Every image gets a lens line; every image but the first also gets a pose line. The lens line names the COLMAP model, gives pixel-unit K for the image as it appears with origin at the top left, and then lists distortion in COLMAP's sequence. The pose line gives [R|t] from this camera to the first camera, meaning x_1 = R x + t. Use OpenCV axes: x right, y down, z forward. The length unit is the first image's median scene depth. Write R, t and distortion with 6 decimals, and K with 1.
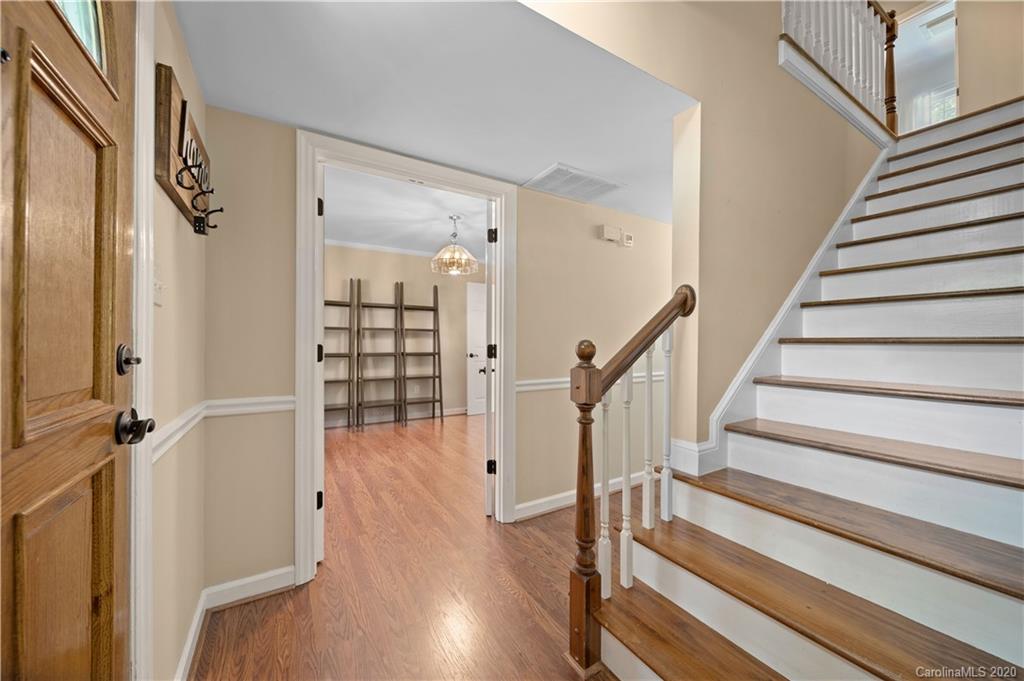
lens RADIAL K [[364.1, 0, 509.8], [0, 364.1, 331.8], [0, 0, 1]] dist [-0.000805, -0.000097]
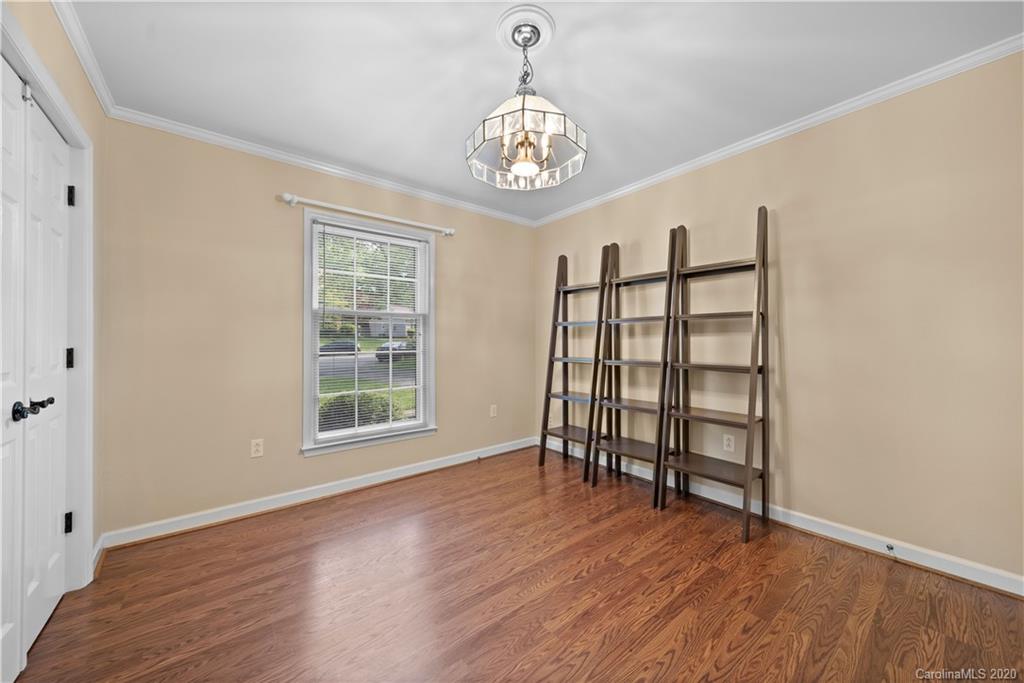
lens RADIAL K [[364.1, 0, 509.8], [0, 364.1, 332.8], [0, 0, 1]] dist [-0.000805, -0.000097]
pose [[0.143723, -0.017044, -0.989471, 0.175484], [0.027165, 0.999543, -0.013271, 0.015229], [0.989245, -0.024971, 0.144120, 0.671761]]
